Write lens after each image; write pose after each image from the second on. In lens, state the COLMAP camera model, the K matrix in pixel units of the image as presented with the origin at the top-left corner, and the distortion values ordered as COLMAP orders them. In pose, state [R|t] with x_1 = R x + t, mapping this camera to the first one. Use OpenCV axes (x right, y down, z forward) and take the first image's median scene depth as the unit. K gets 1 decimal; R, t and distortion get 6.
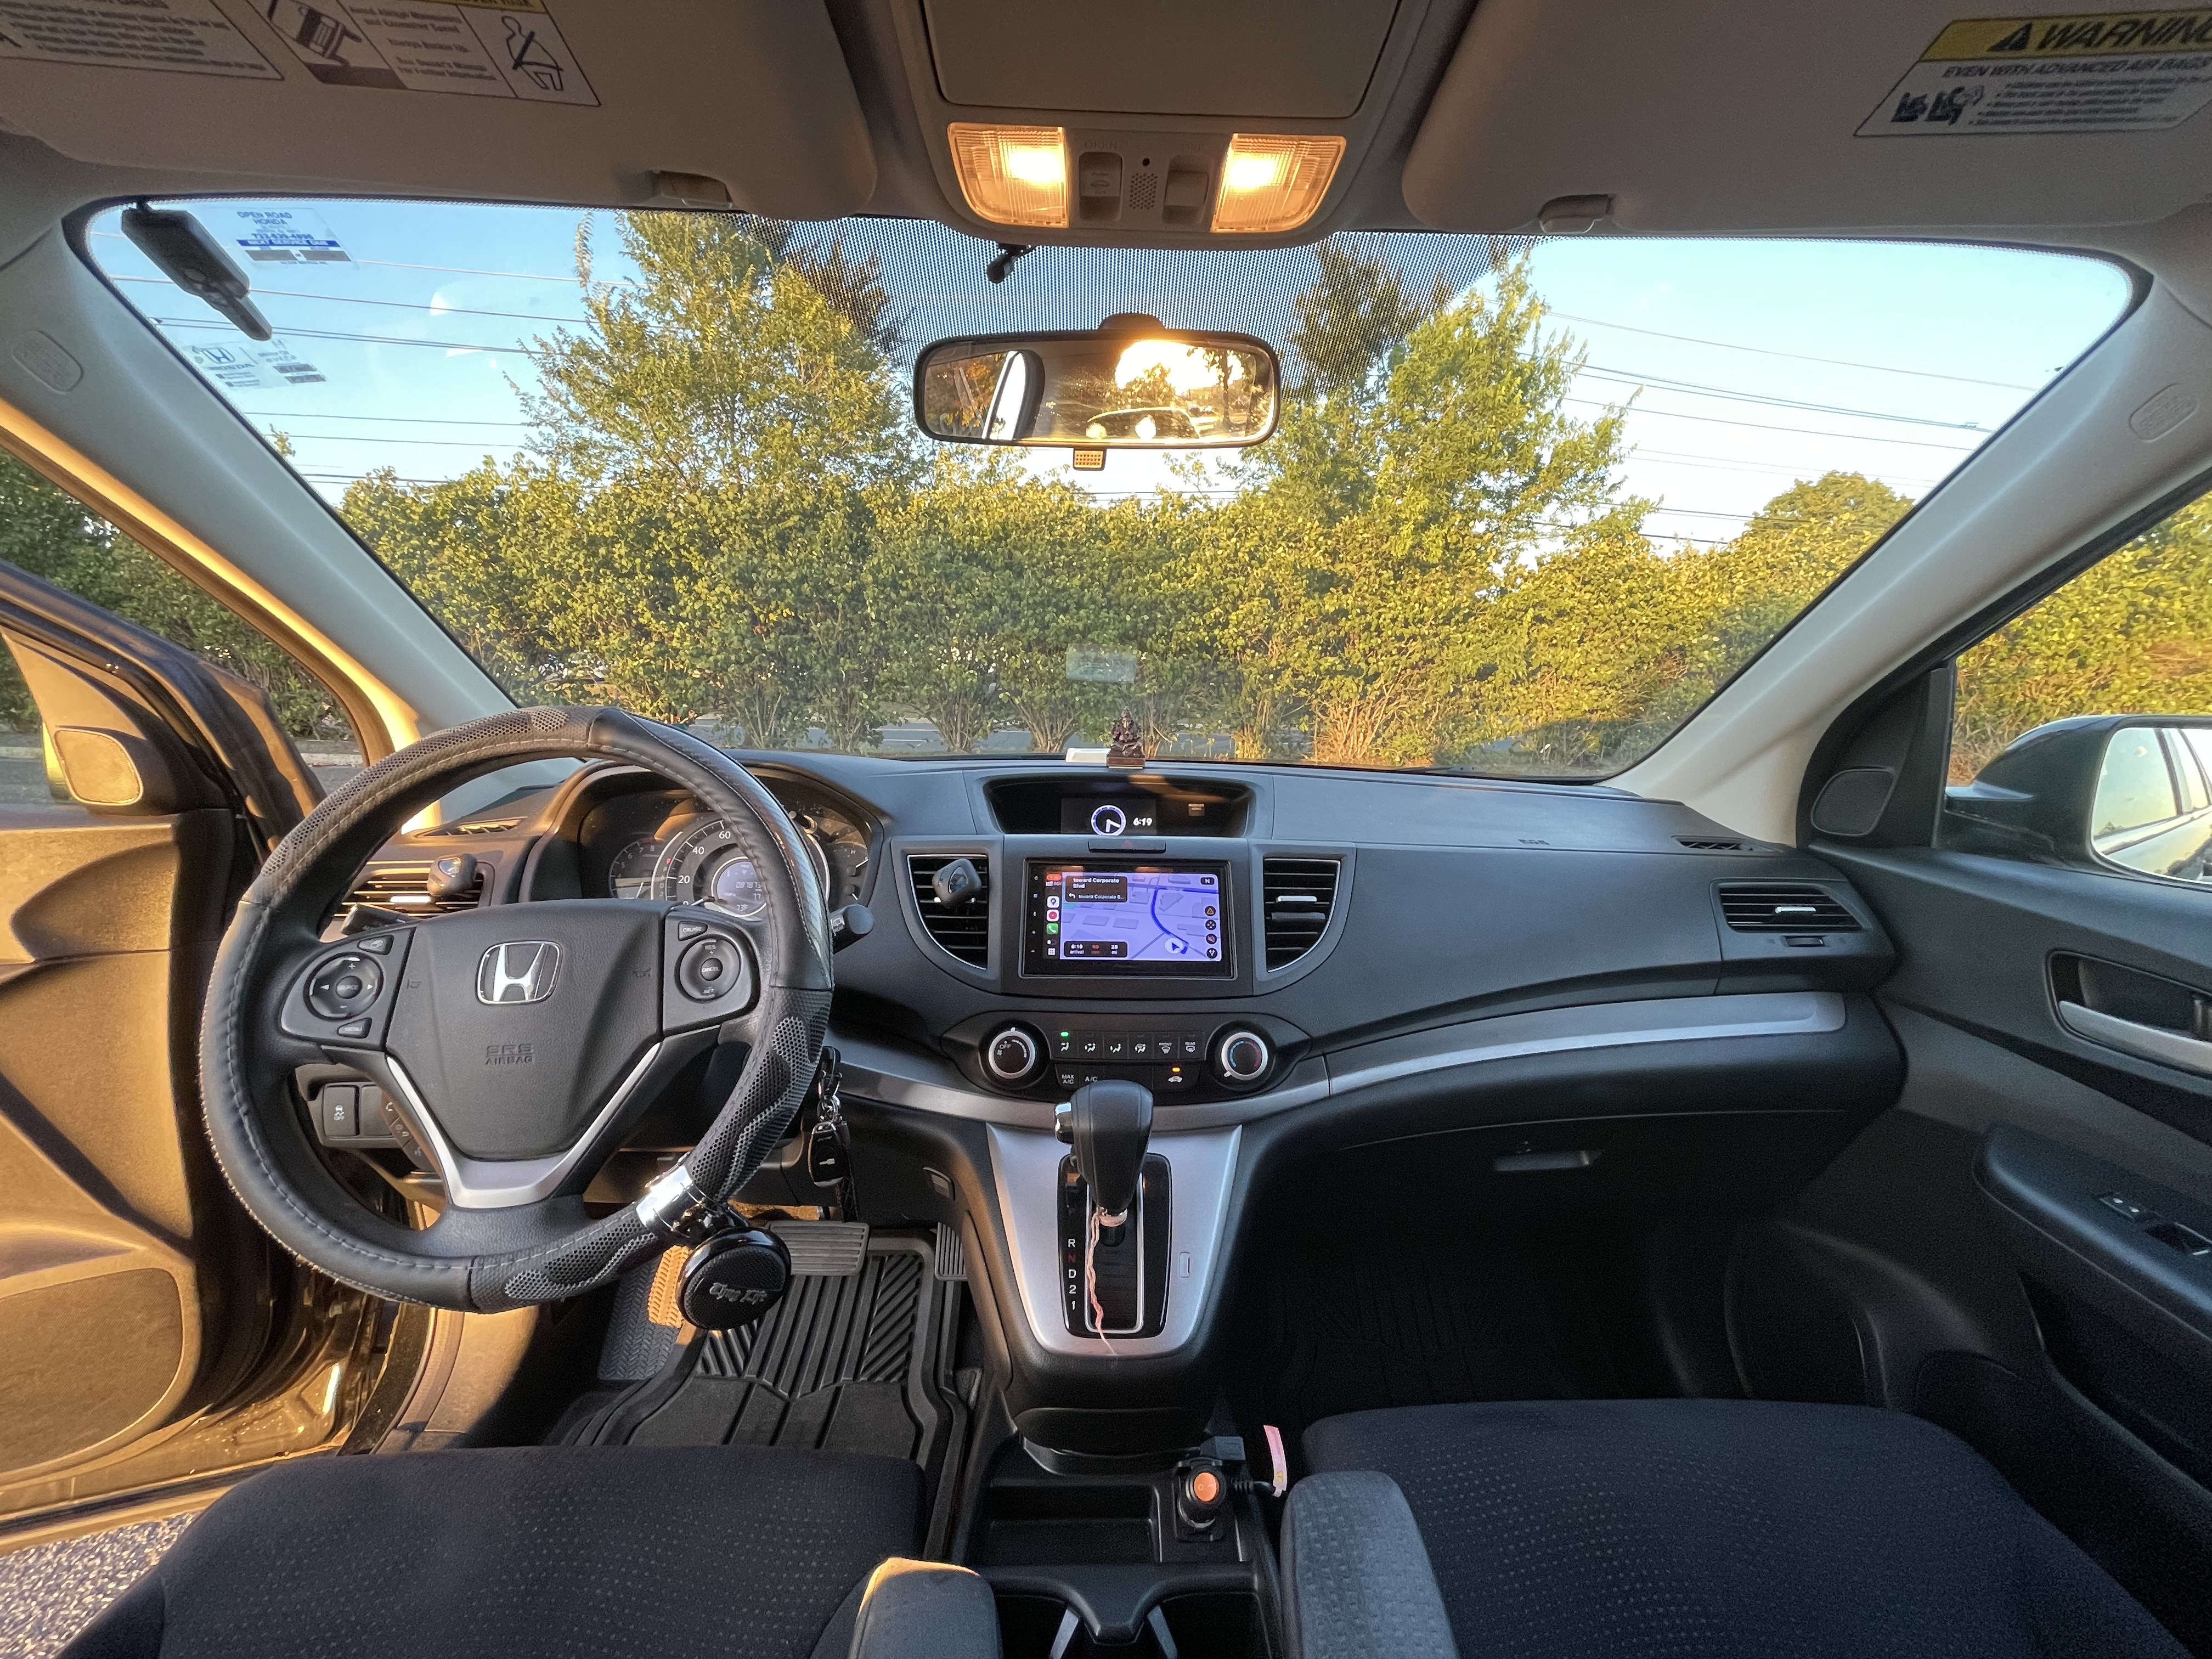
lens RADIAL K [[890.4, 0, 1104.9], [0, 890.4, 837.5], [0, 0, 1]] dist [-0.008369, 0.001157]
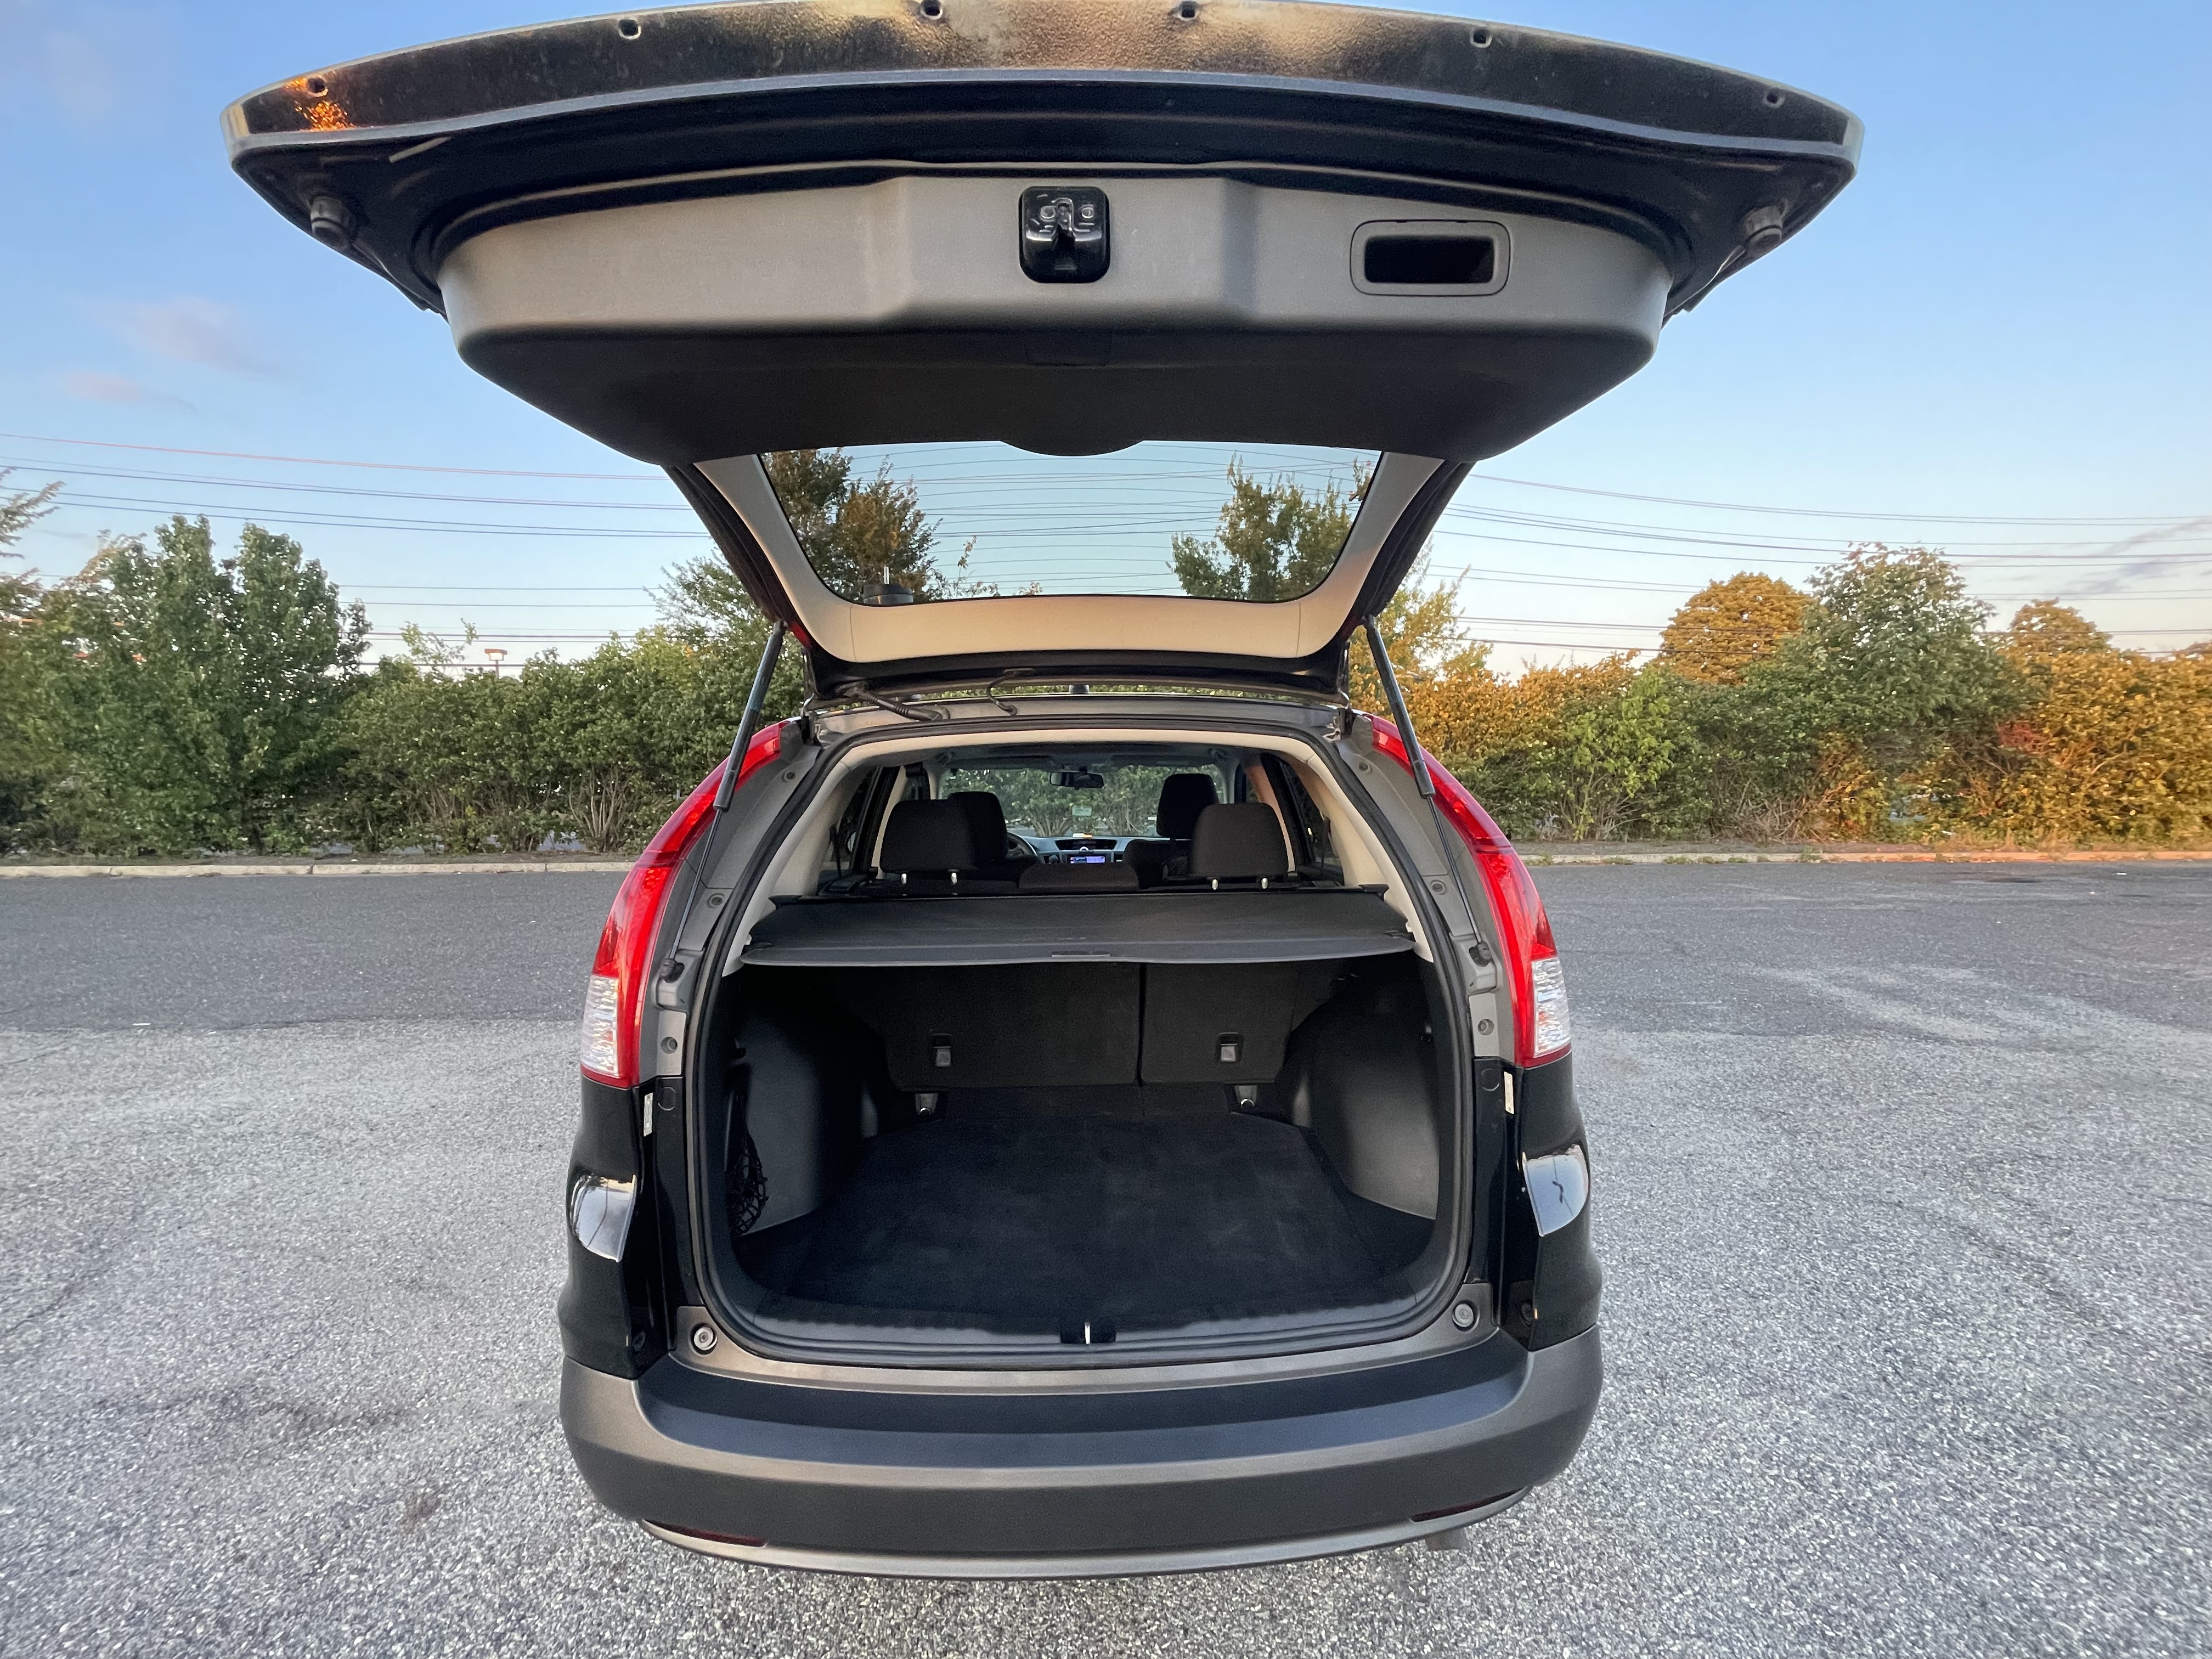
lens RADIAL K [[890.4, 0, 1112.6], [0, 890.4, 839.8], [0, 0, 1]] dist [-0.008369, 0.001157]
pose [[0.999207, -0.034312, 0.020211, 0.004317], [0.036234, 0.993916, -0.104009, 0.215195], [-0.016519, 0.104659, 0.994371, -1.767820]]
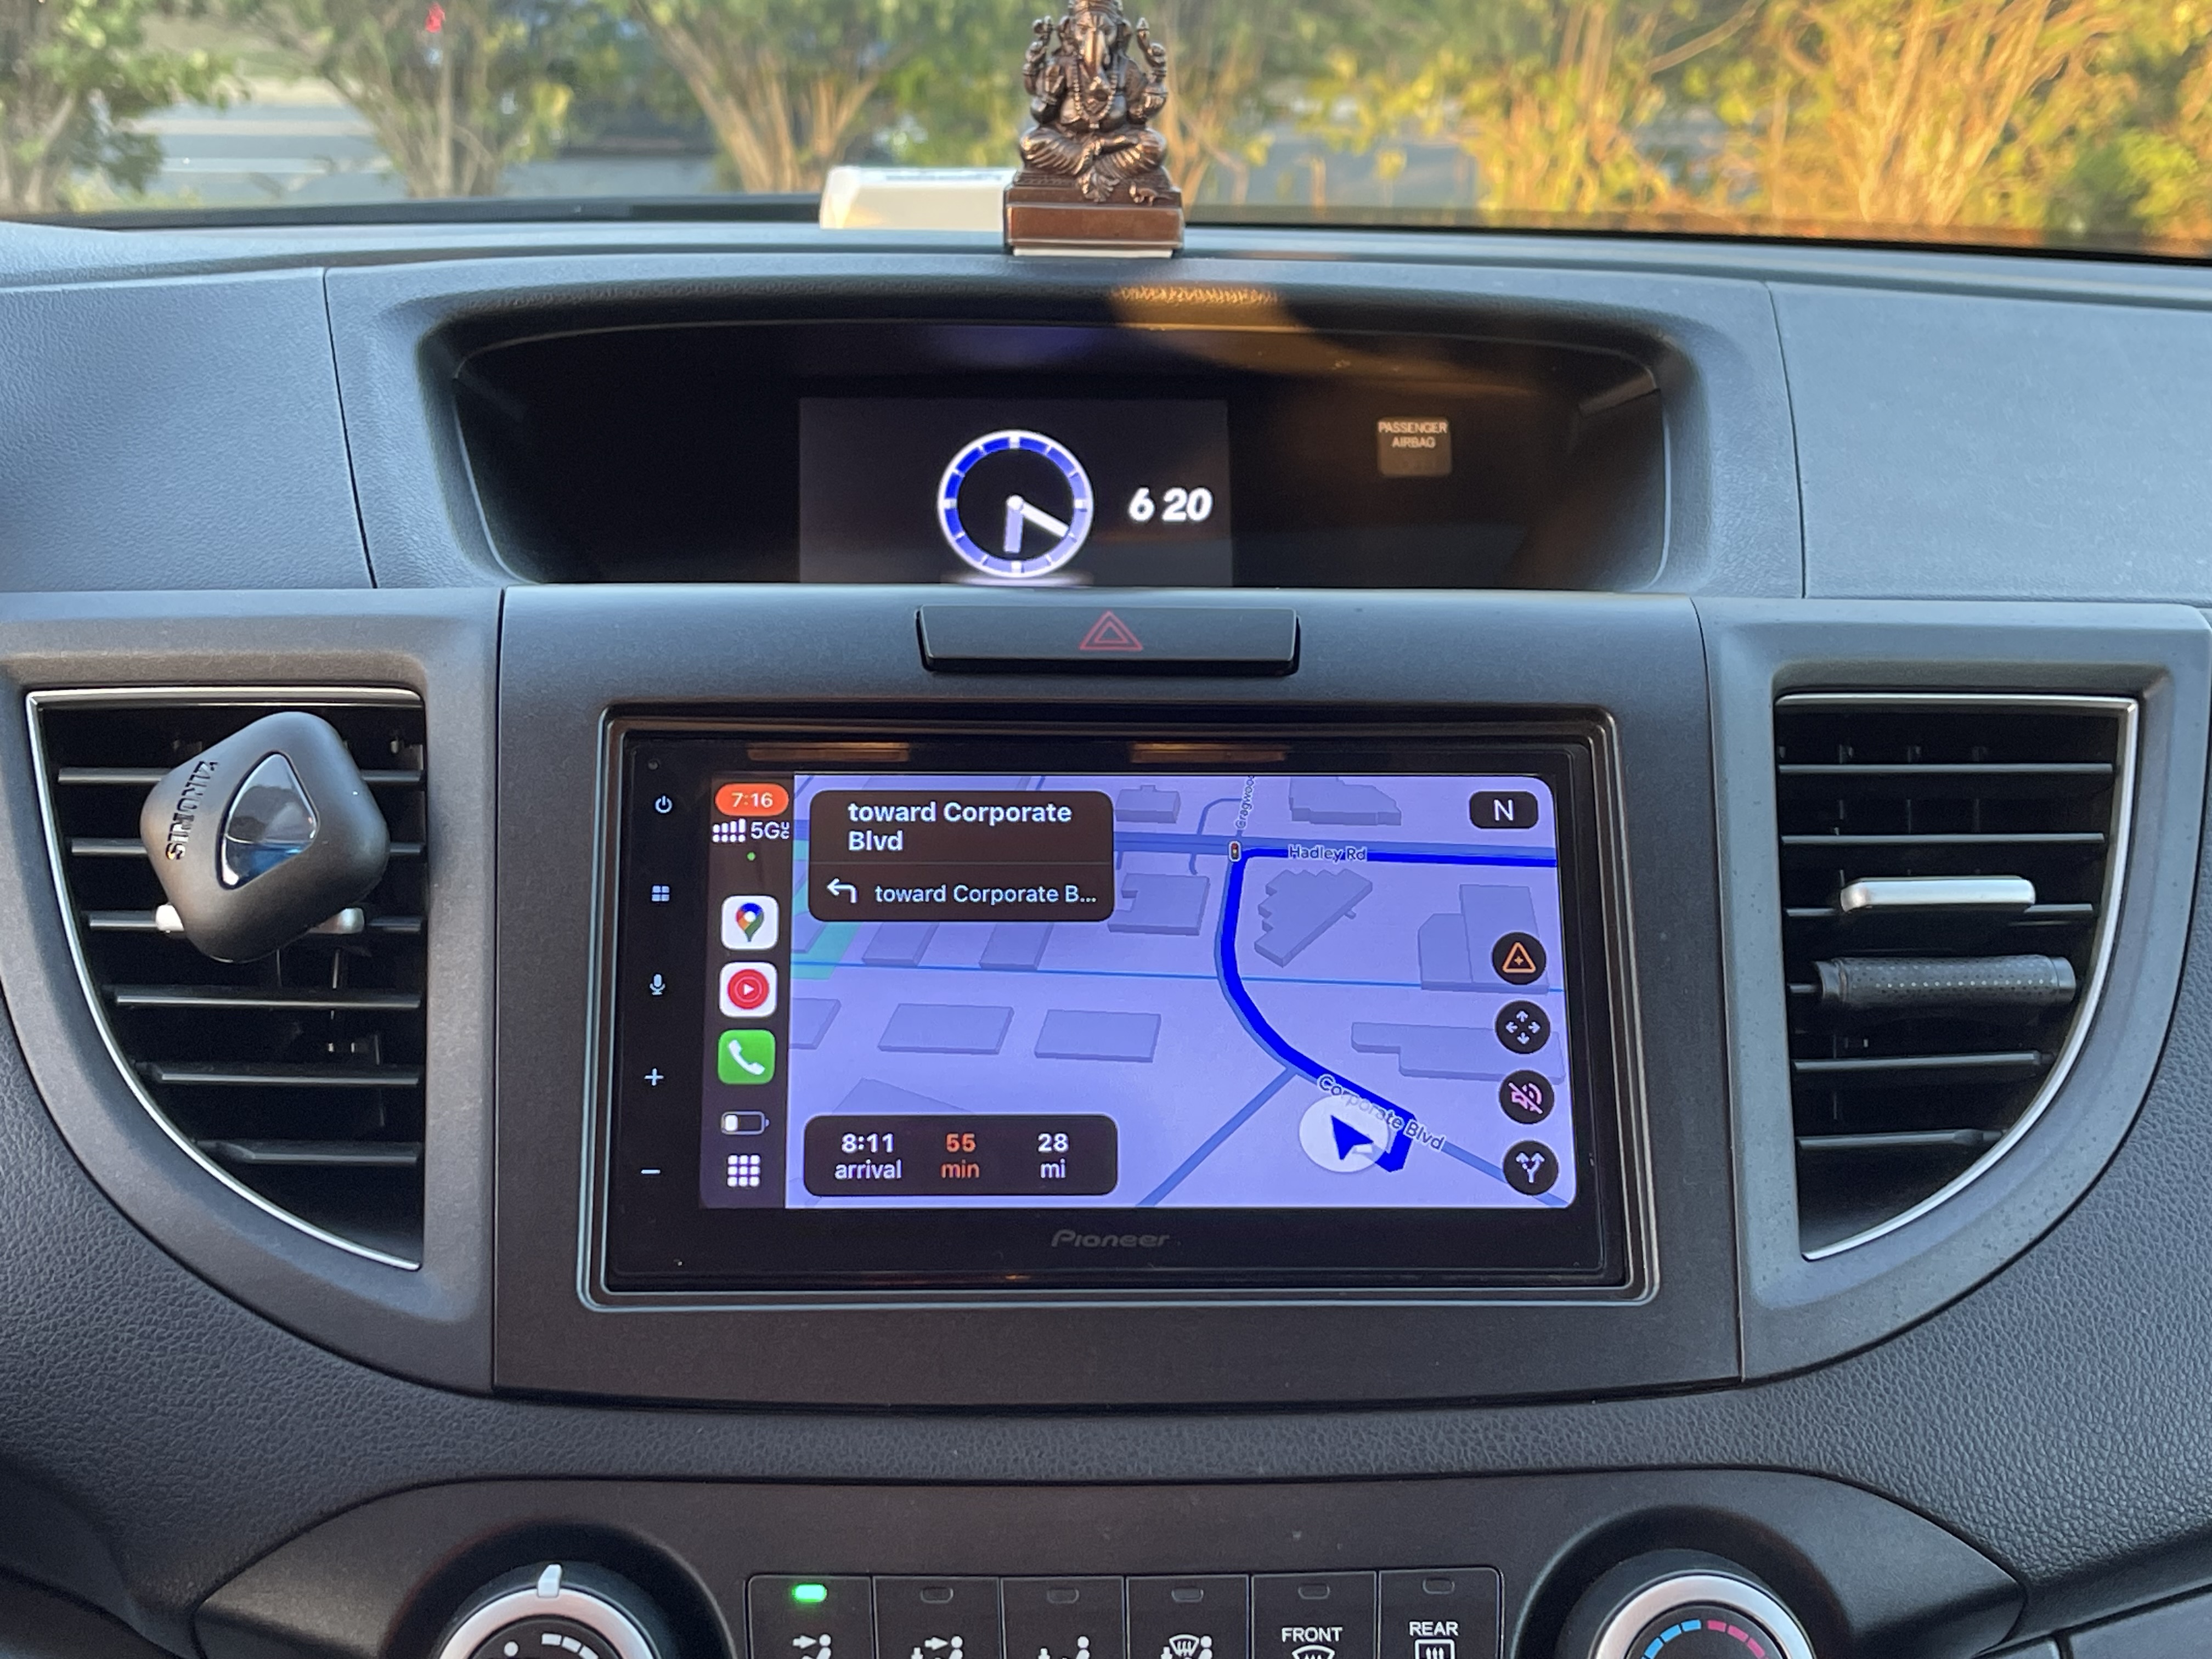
lens RADIAL K [[3120.0, 0, 1108.5], [0, 3120.0, 829.0], [0, 0, 1]] dist [0.099992, 0.000000]
pose [[0.999349, -0.011621, 0.034152, -0.000014], [0.008210, 0.995117, 0.098360, -0.014873], [-0.035128, -0.098016, 0.994565, 0.235730]]
